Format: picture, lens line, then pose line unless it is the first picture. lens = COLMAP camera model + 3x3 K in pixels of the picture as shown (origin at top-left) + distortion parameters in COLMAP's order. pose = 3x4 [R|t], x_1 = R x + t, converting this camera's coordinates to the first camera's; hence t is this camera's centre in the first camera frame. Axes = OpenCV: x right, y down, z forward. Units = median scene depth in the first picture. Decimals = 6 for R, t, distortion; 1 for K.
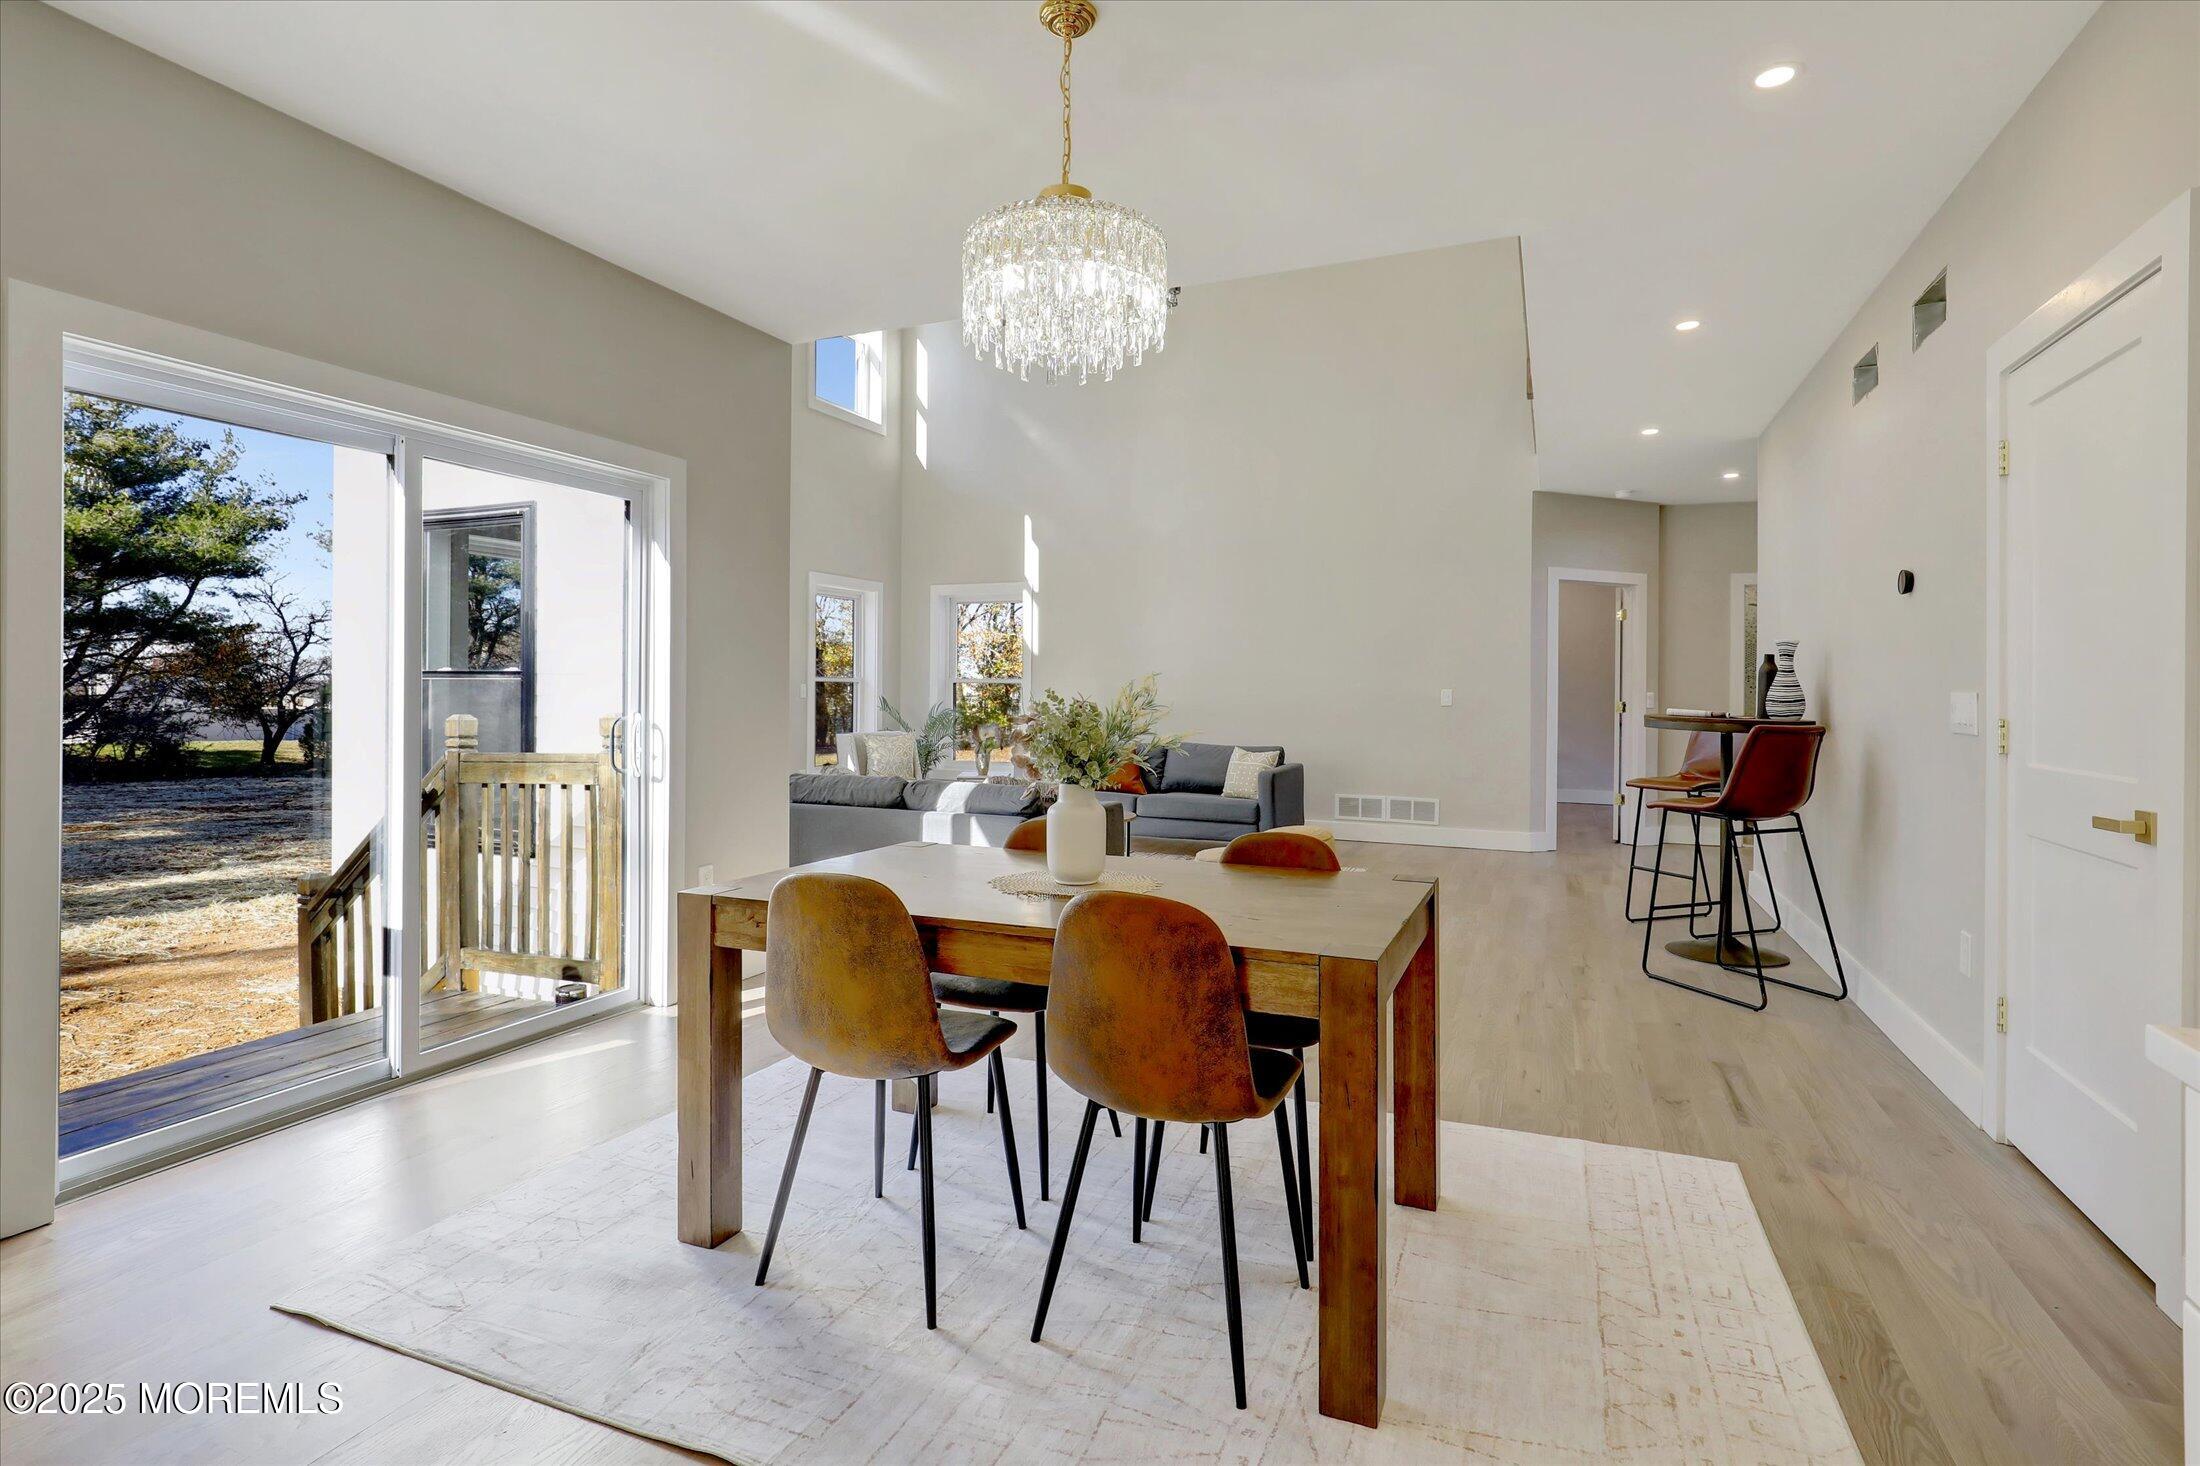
lens RADIAL K [[1062.2, 0, 1100.0], [0, 1062.2, 733.0], [0, 0, 1]] dist [0.003162, 0.000197]
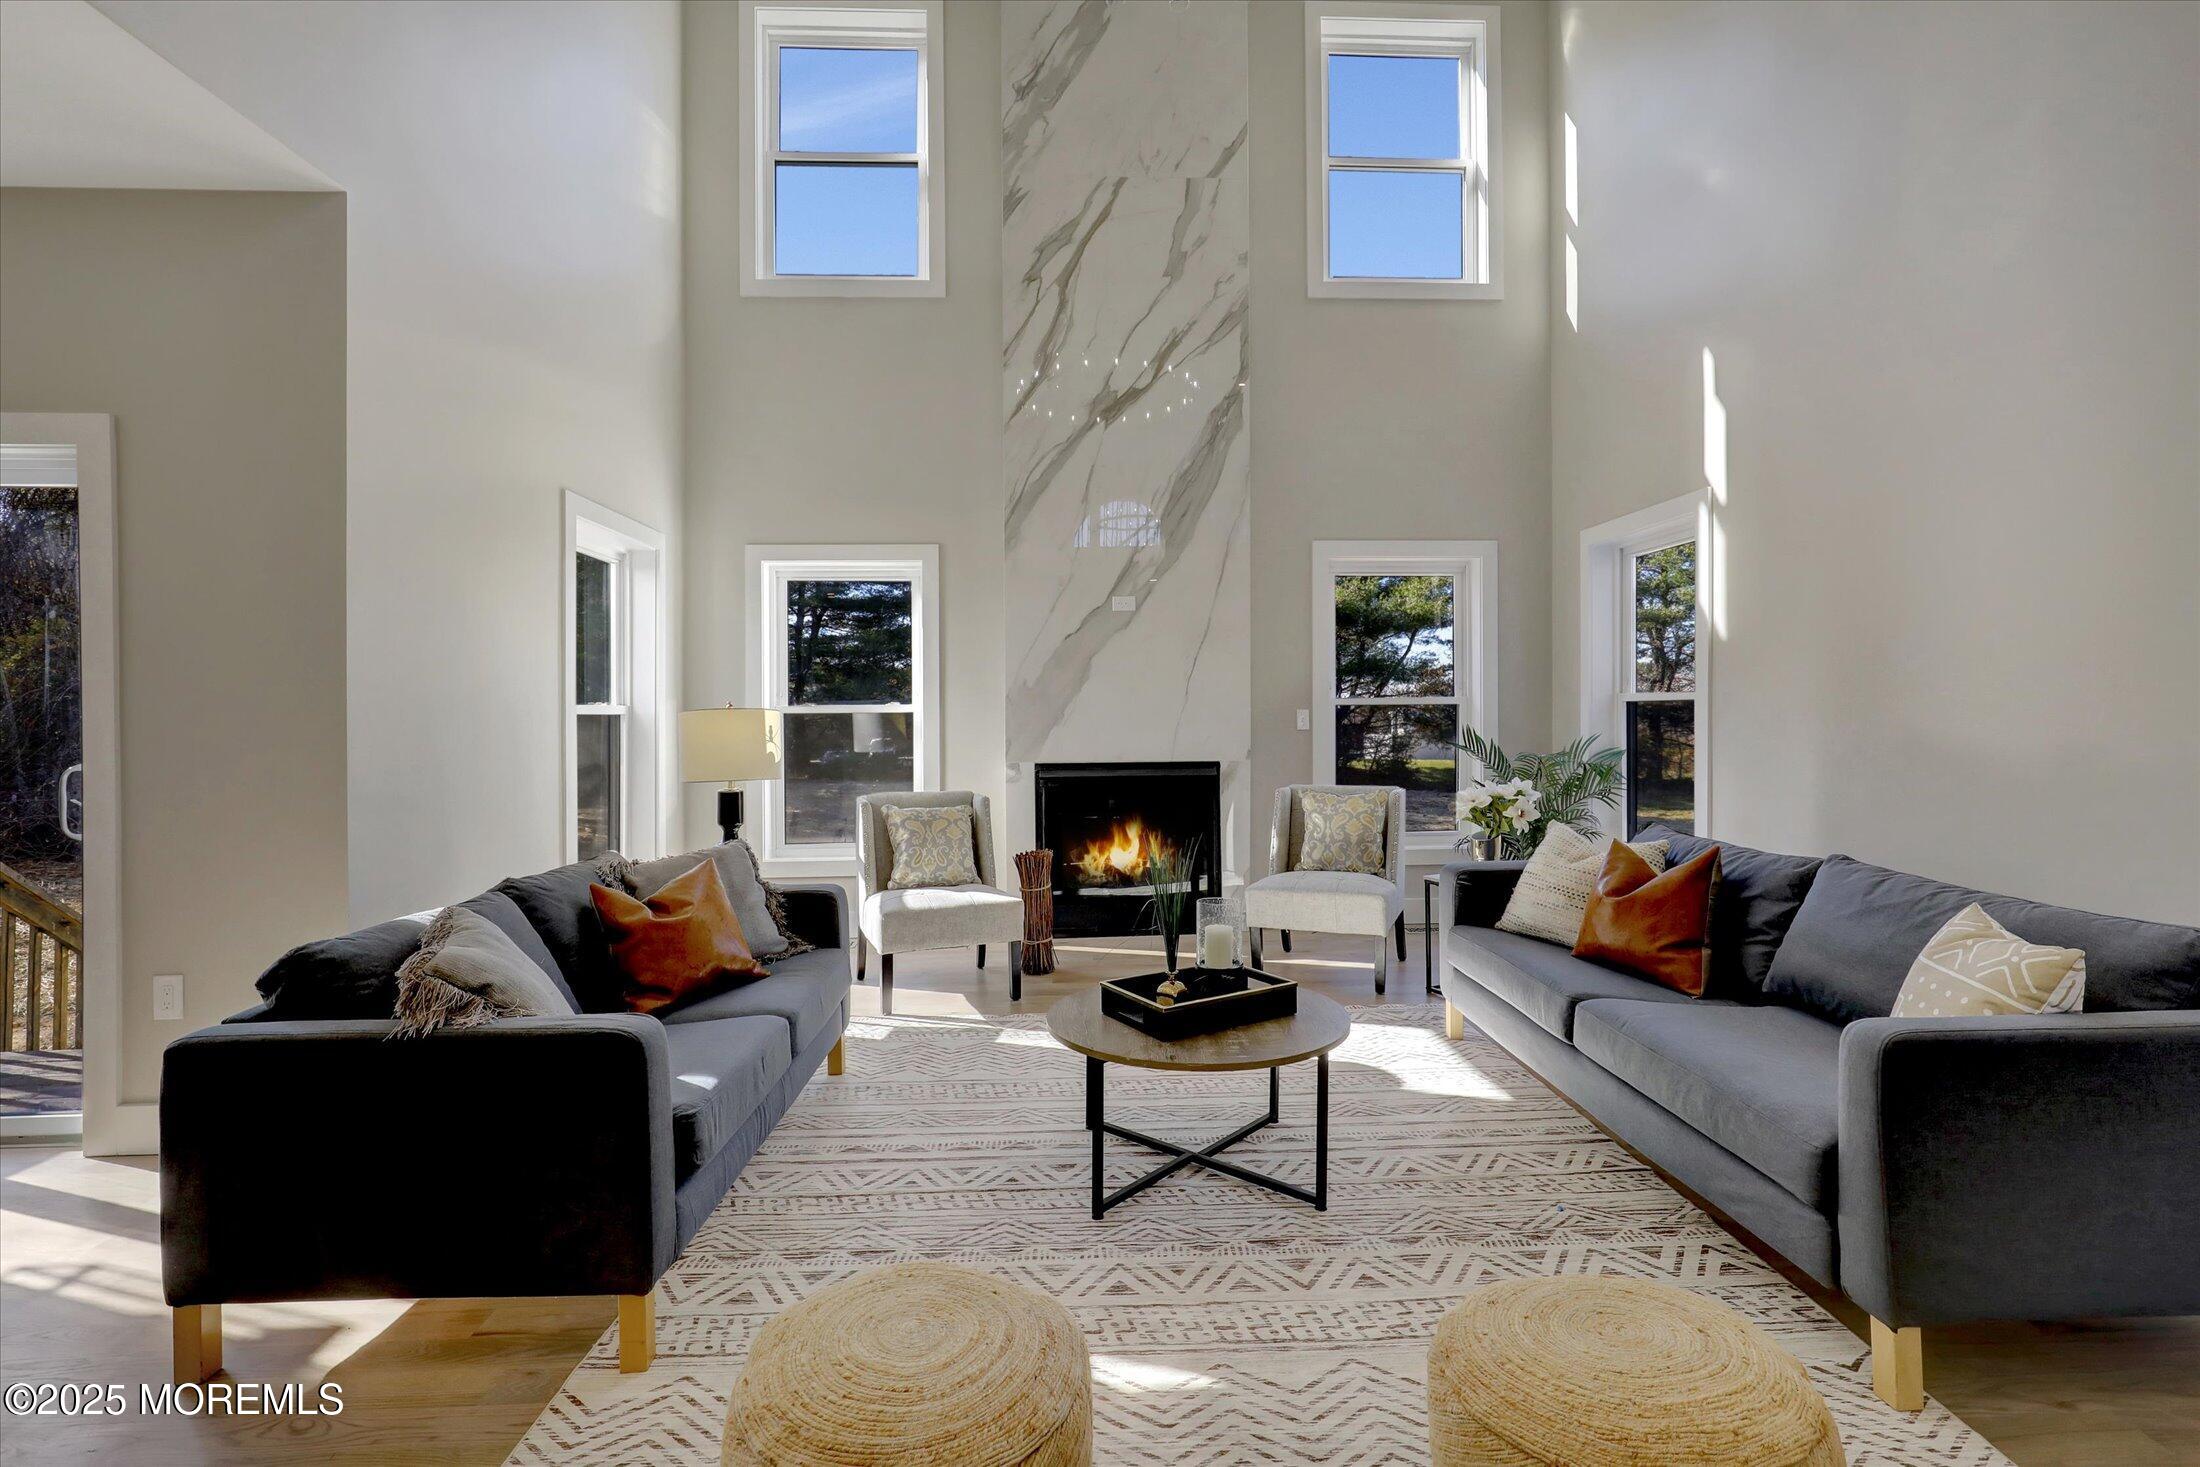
lens RADIAL K [[1022.7, 0, 1113.9], [0, 1022.7, 726.0], [0, 0, 1]] dist [-0.003587, 0.000043]
pose [[0.431479, -0.004579, -0.902111, 0.222475], [-0.024826, 0.999548, -0.016947, -0.019393], [0.901781, 0.029708, 0.431170, 0.546616]]
